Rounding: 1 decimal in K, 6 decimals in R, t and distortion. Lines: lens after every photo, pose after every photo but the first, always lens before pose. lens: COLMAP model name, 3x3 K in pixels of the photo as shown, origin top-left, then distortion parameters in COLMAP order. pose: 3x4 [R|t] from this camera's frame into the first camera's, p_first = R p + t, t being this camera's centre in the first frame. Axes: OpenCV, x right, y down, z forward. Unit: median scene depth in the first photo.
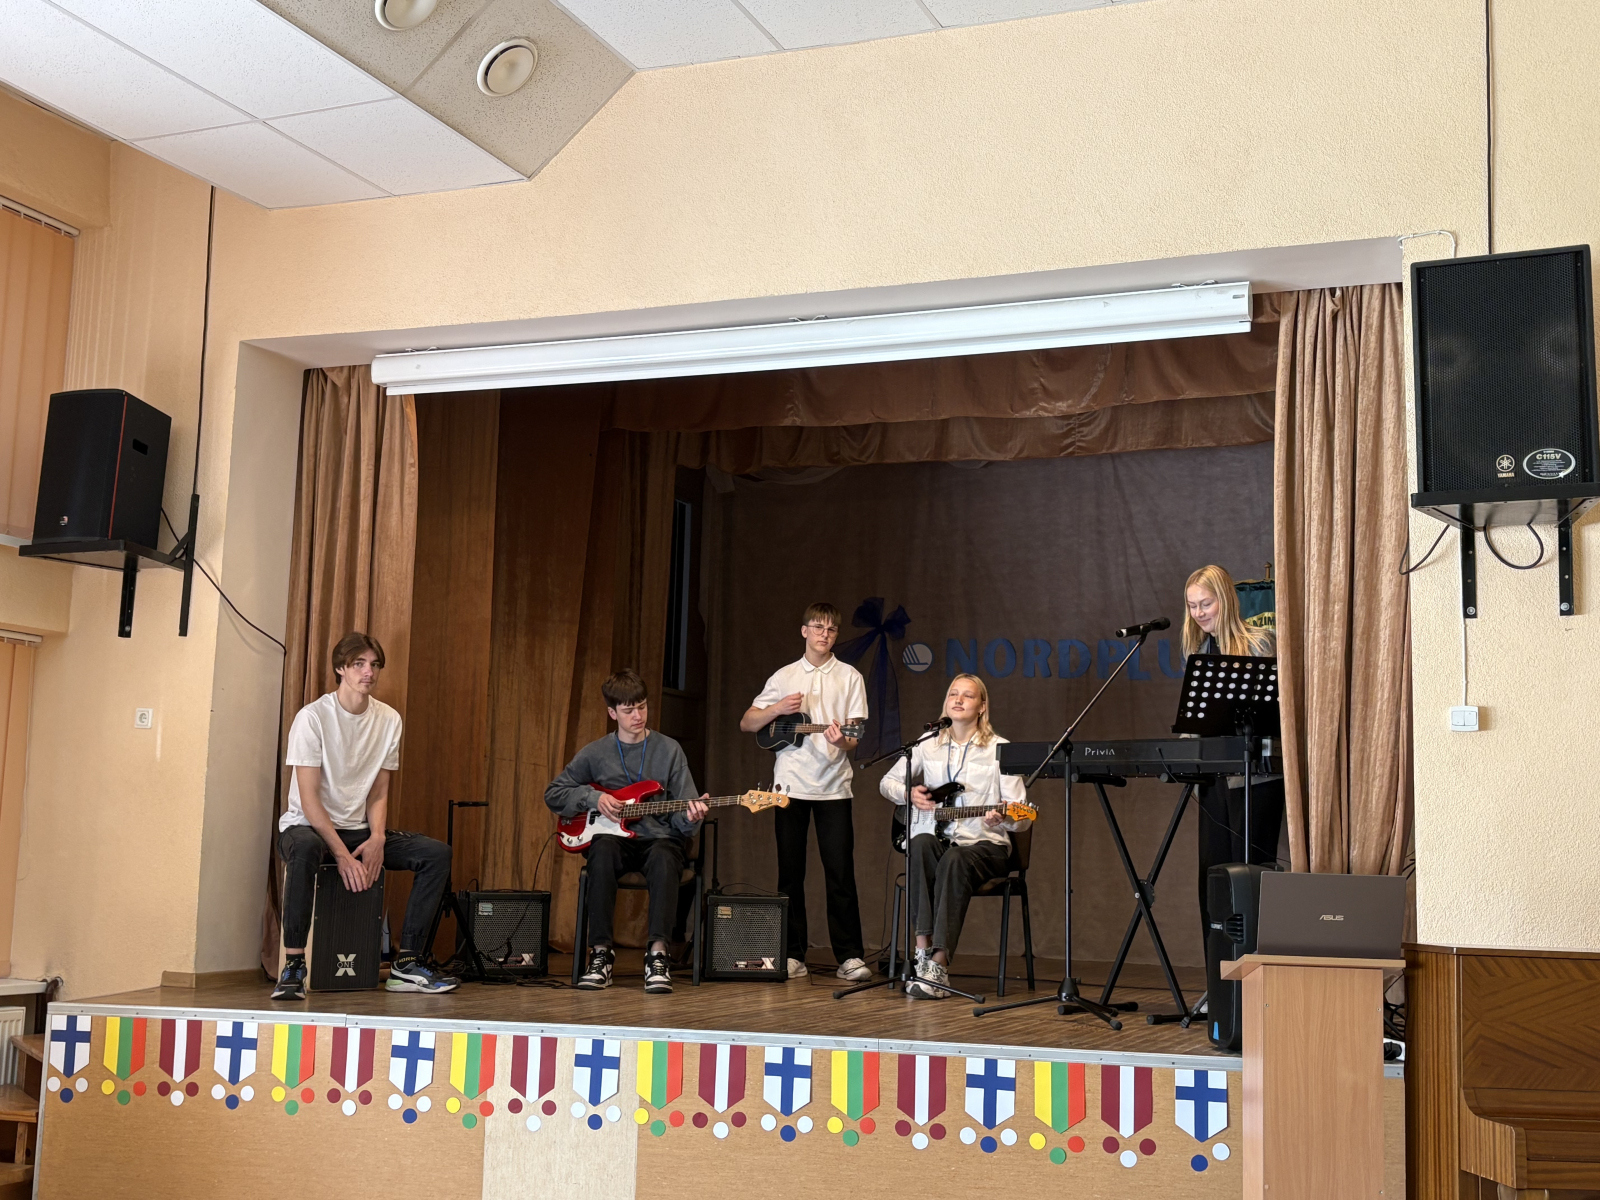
lens RADIAL K [[1971.4, 0, 801.0], [0, 1971.4, 601.4], [0, 0, 1]] dist [0.015184, 0.000000]
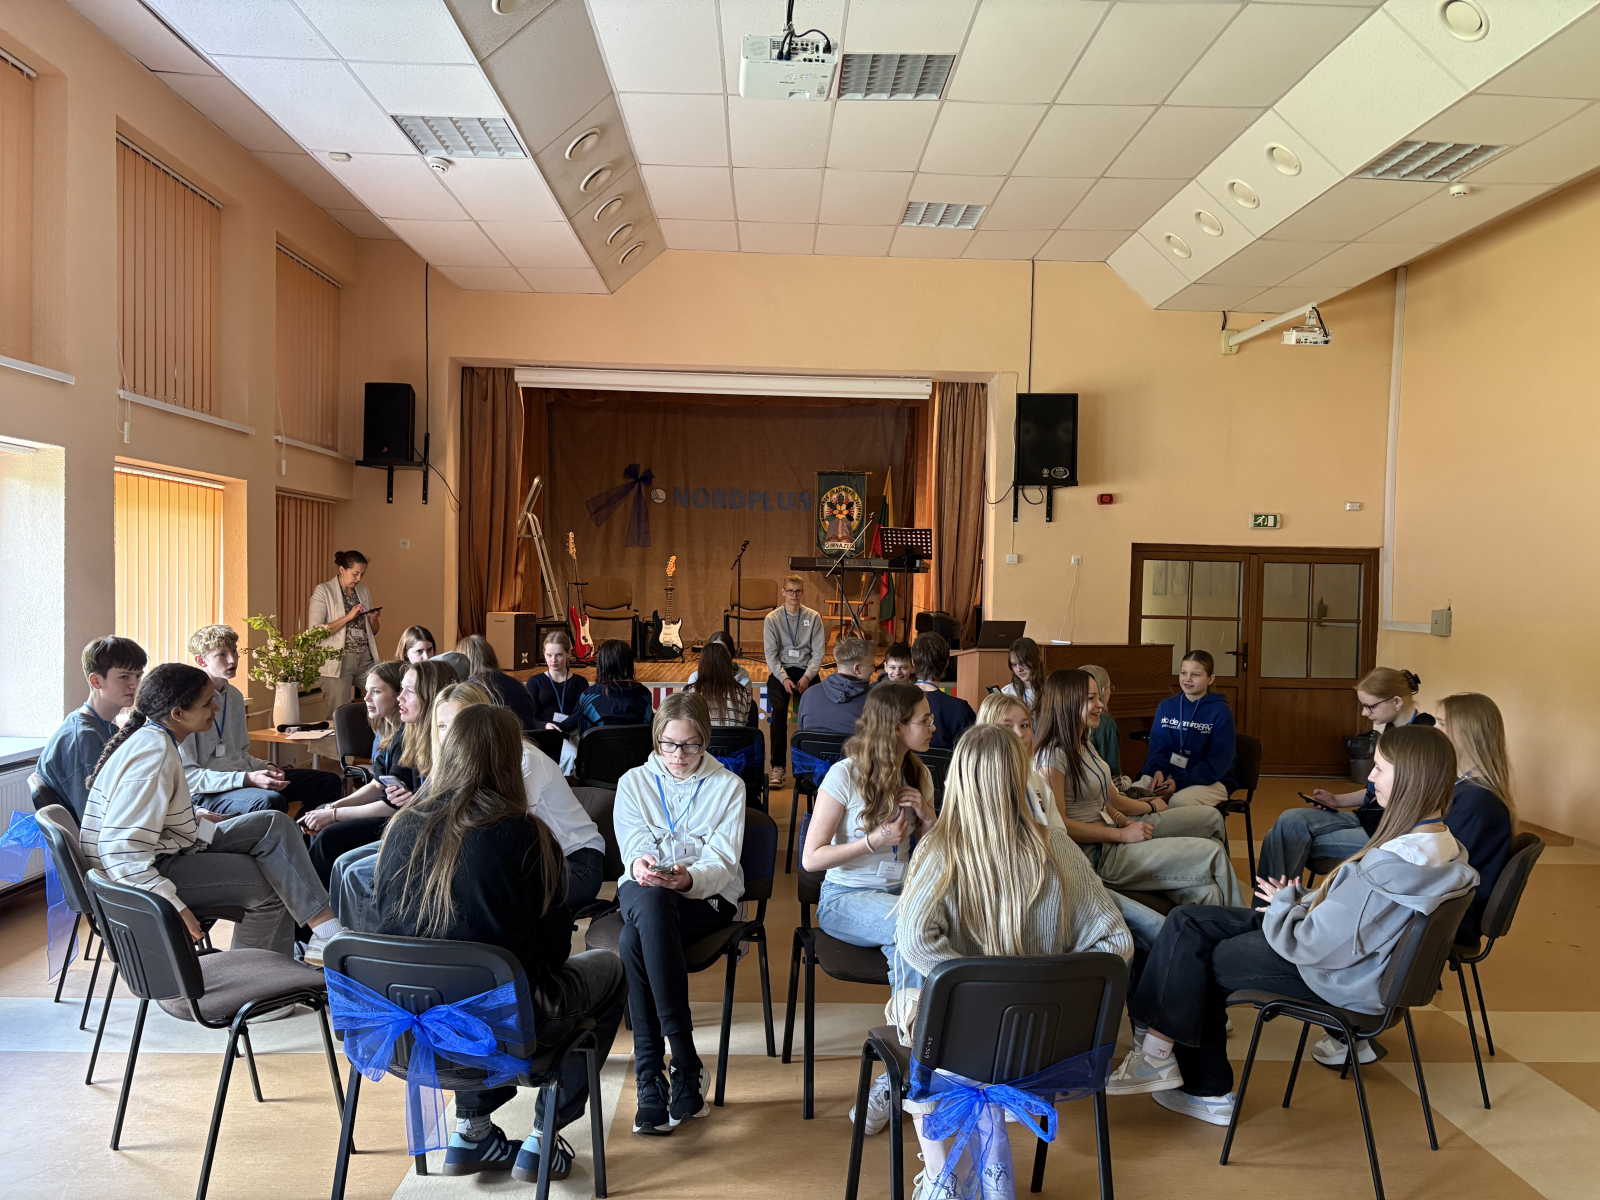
lens RADIAL K [[1204.4, 0, 798.8], [0, 1204.4, 604.0], [0, 0, 1]] dist [-0.000978, 0.000151]
pose [[0.916934, -0.017793, 0.398643, -0.473978], [-0.049664, 0.986149, 0.158250, -0.100689], [-0.395937, -0.164903, 0.903350, -0.316774]]
